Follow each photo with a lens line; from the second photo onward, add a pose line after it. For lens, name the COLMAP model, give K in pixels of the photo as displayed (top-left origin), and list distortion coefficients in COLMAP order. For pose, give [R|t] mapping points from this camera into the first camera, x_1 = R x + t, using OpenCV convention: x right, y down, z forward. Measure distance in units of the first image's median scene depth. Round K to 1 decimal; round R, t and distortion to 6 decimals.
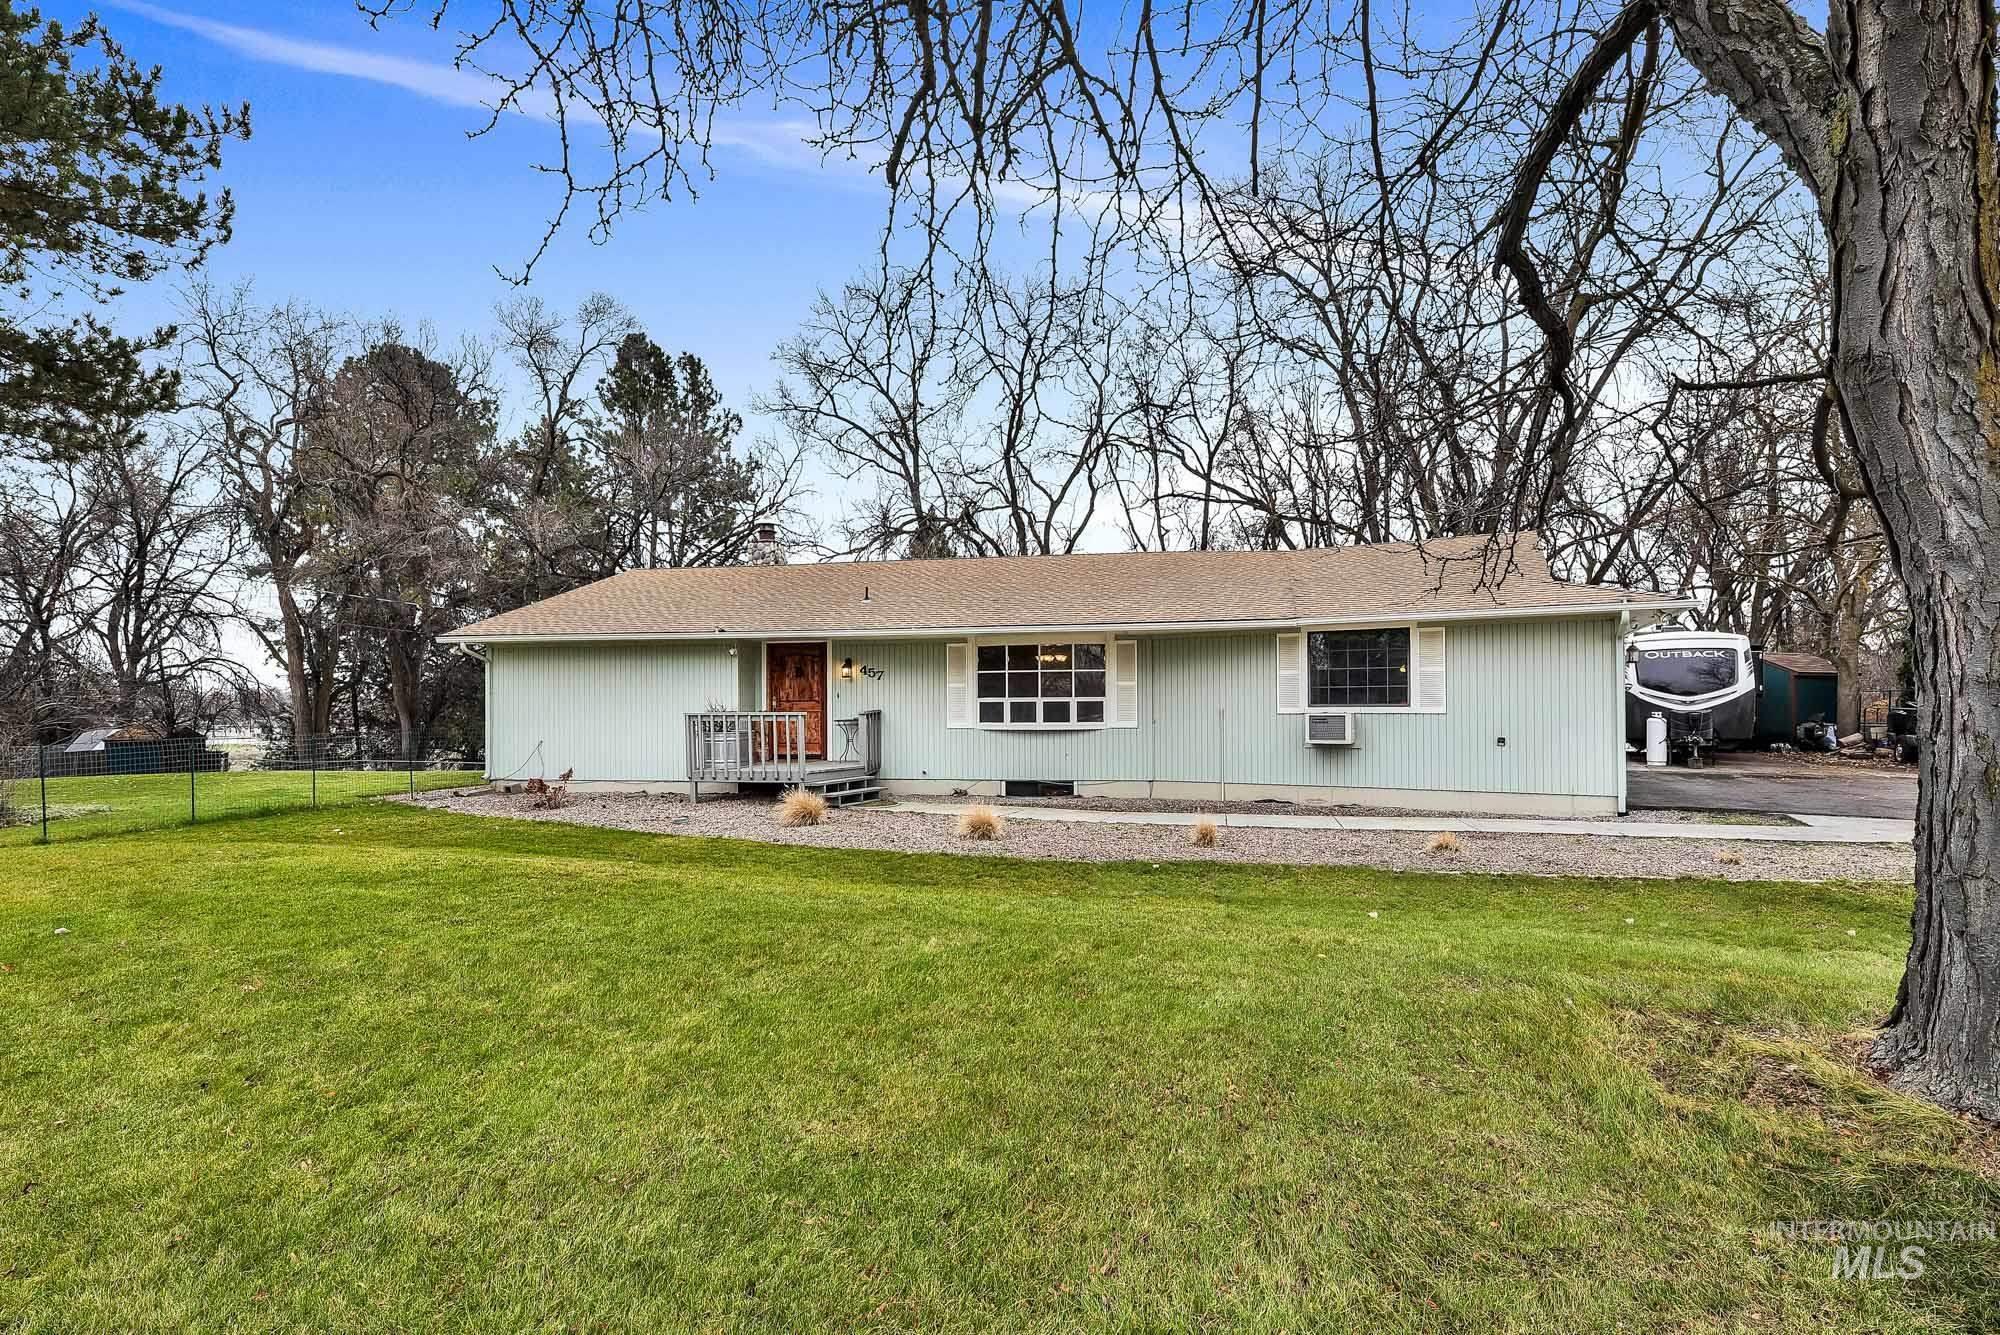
lens RADIAL K [[914.8, 0, 995.3], [0, 914.8, 698.9], [0, 0, 1]] dist [0.001934, 0.000132]
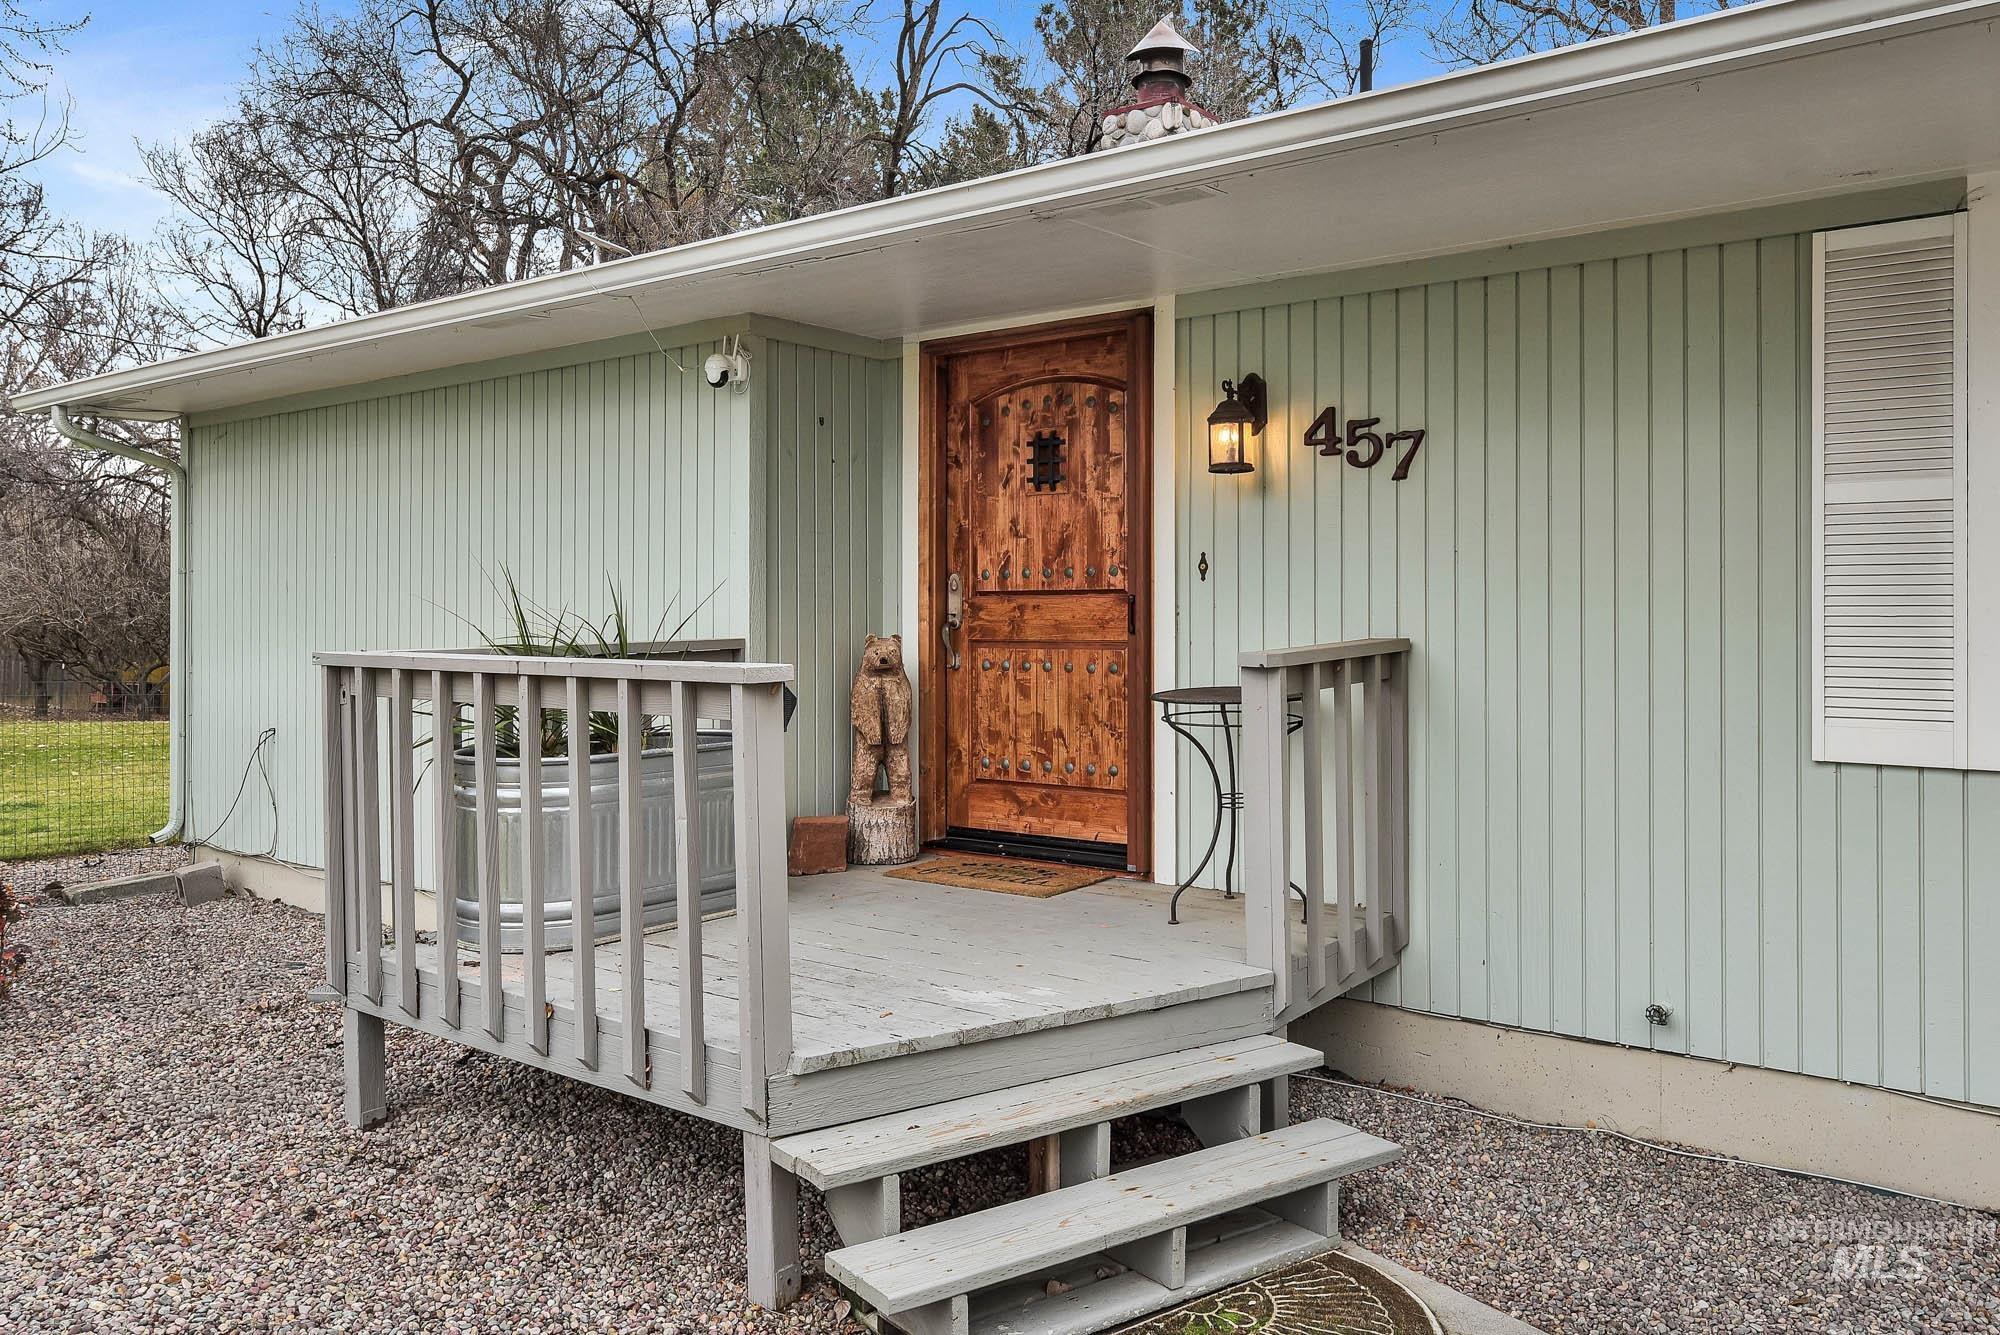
lens RADIAL K [[1485.1, 0, 1048.6], [0, 1485.1, 599.0], [0, 0, 1]] dist [0.006495, 0.003284]
pose [[0.883225, -0.000922, -0.468948, -0.048438], [0.002109, 0.999996, 0.002005, 0.003192], [0.468944, -0.002760, 0.883224, 0.711025]]
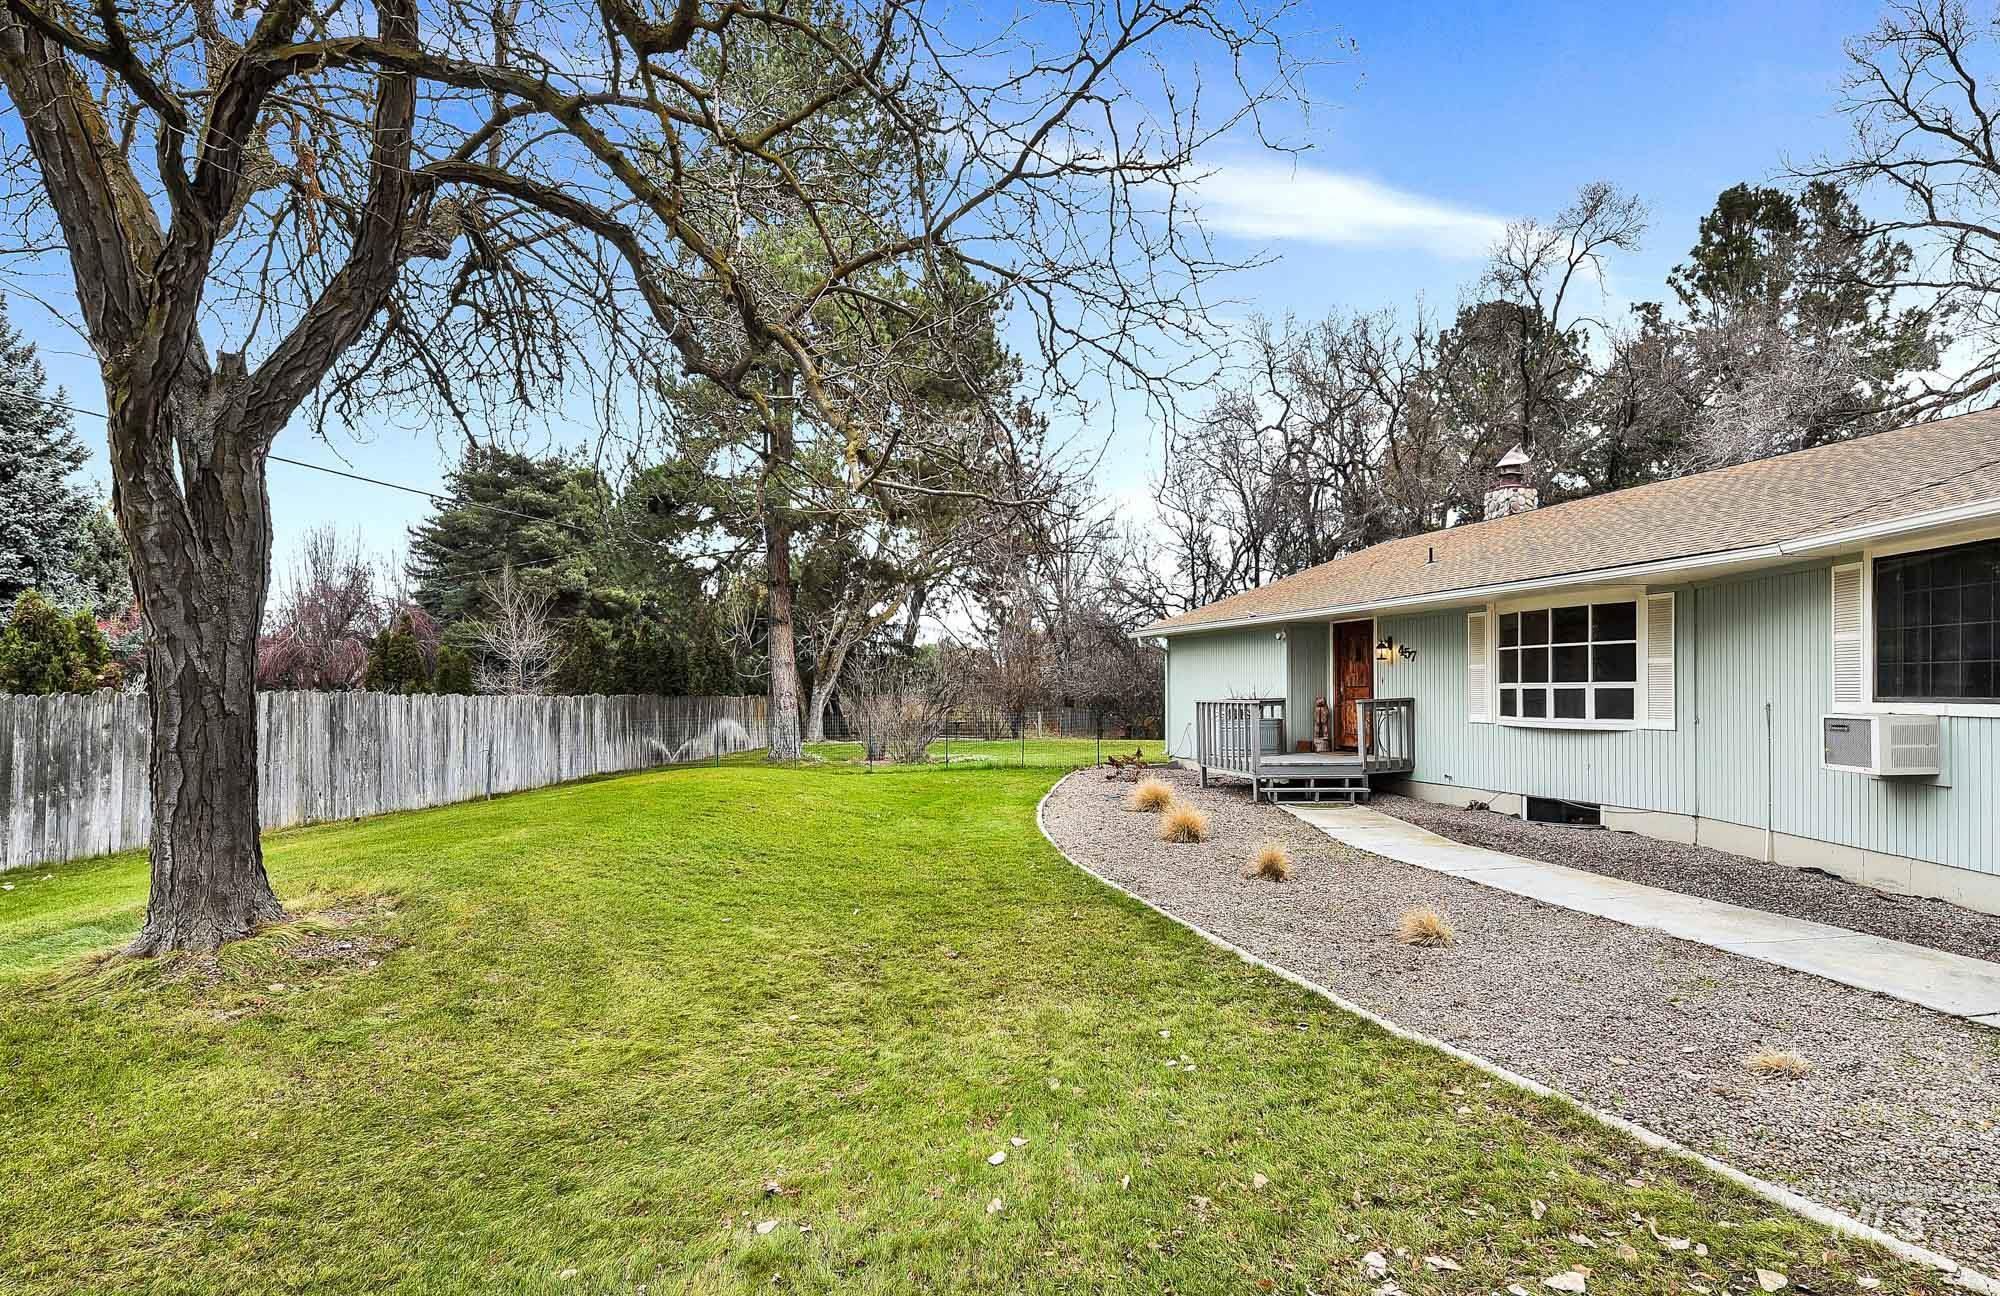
lens RADIAL K [[1100.5, 0, 1004.5], [0, 1100.5, 696.0], [0, 0, 1]] dist [0.003125, 0.001338]
pose [[0.411992, 0.007494, -0.911157, 0.638934], [0.013054, 0.999815, 0.014126, -0.008661], [0.911094, -0.017714, 0.411818, 0.256713]]
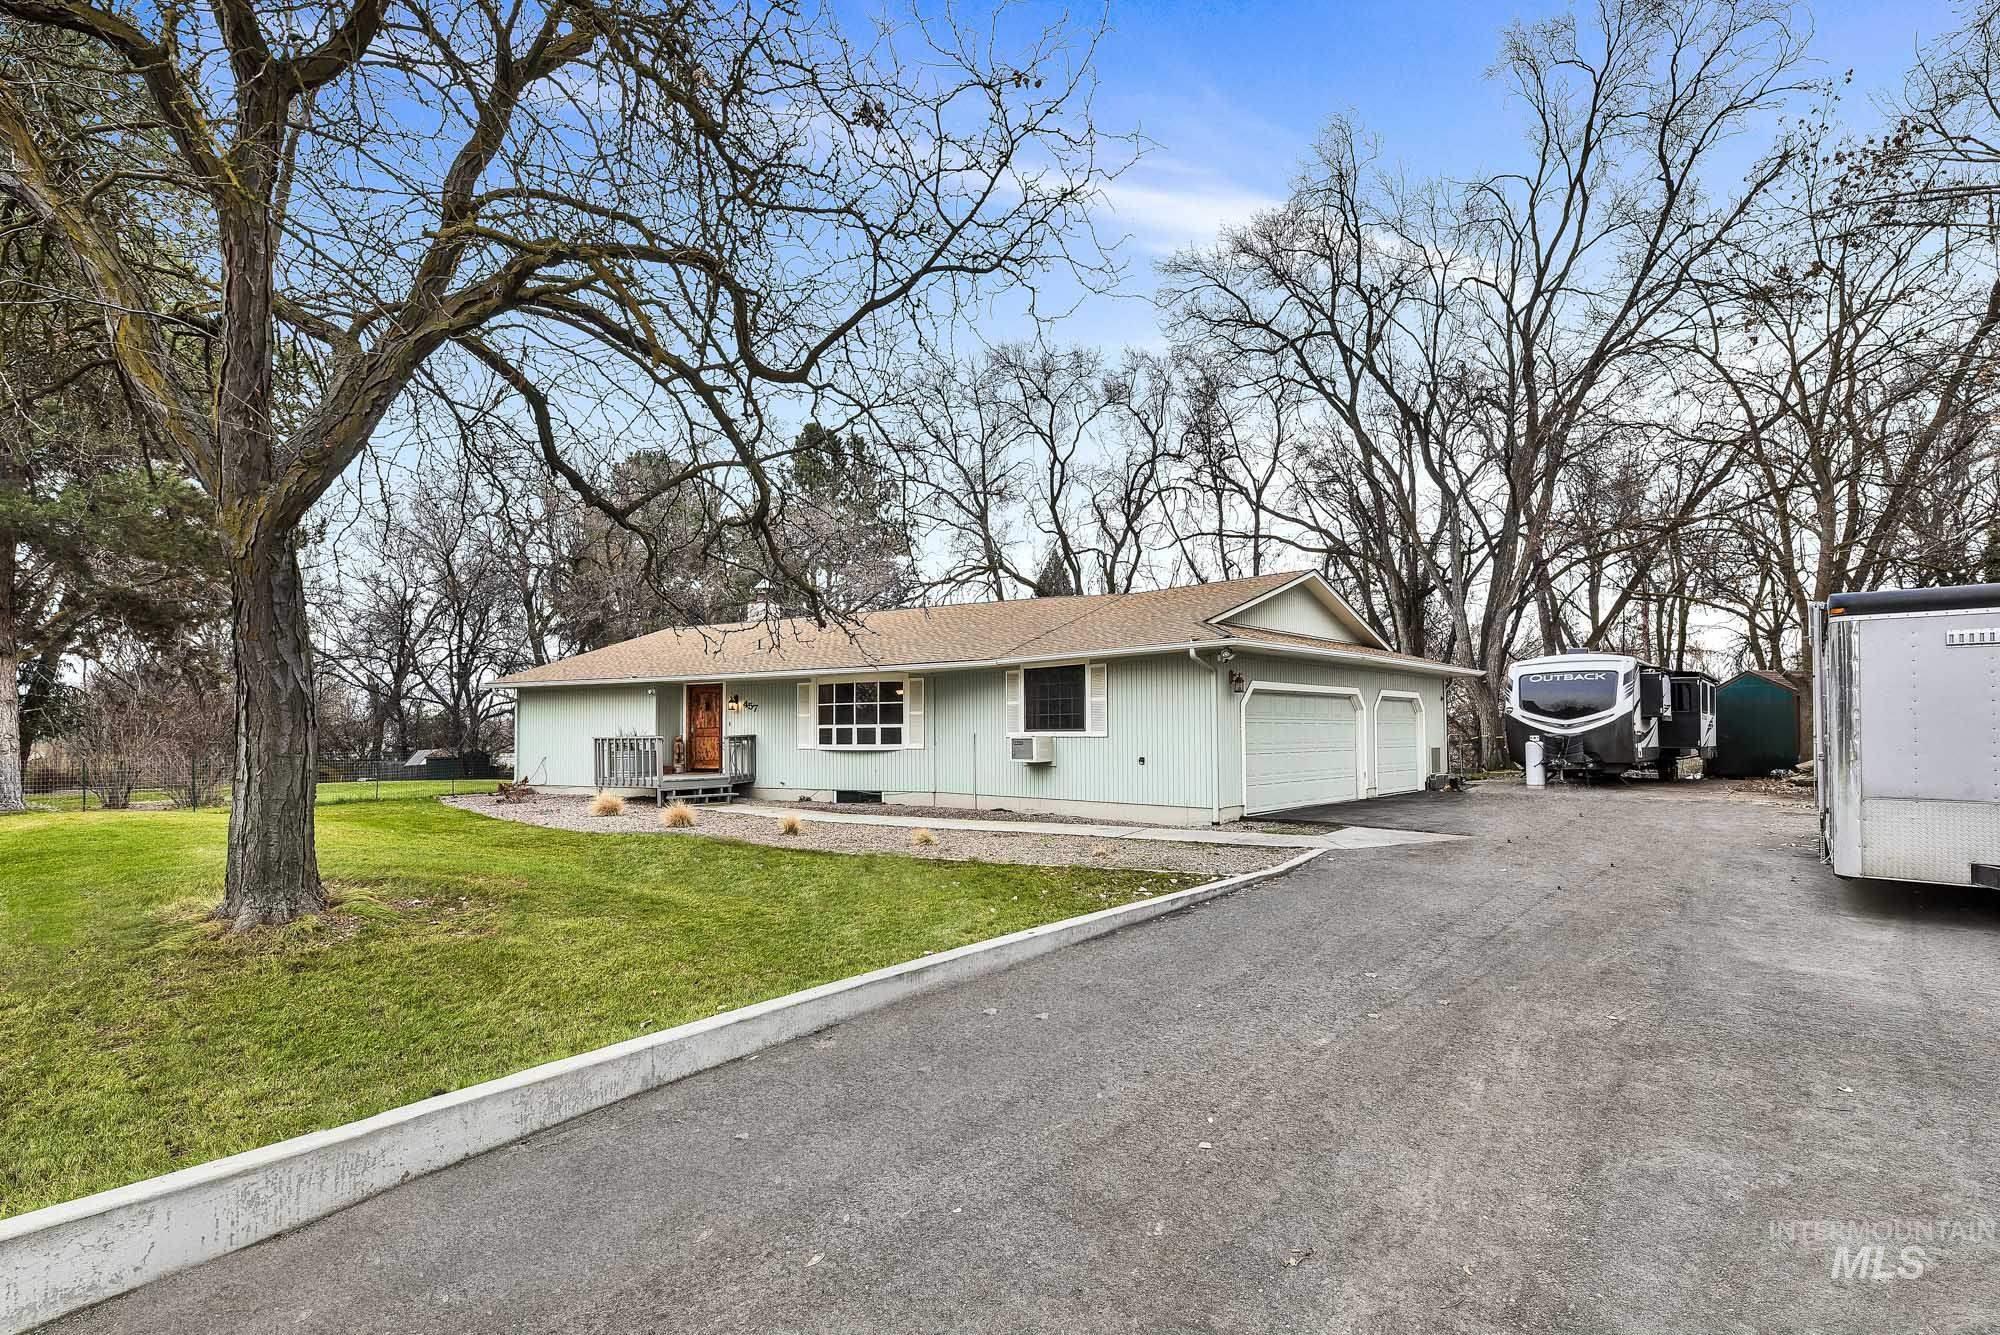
lens RADIAL K [[876.3, 0, 1008.5], [0, 876.3, 704.4], [0, 0, 1]] dist [-0.001181, -0.000067]
pose [[0.961404, -0.011238, -0.274911, 0.572105], [0.004954, 0.999711, -0.023542, 0.000122], [0.275096, 0.021271, 0.961181, -0.100709]]
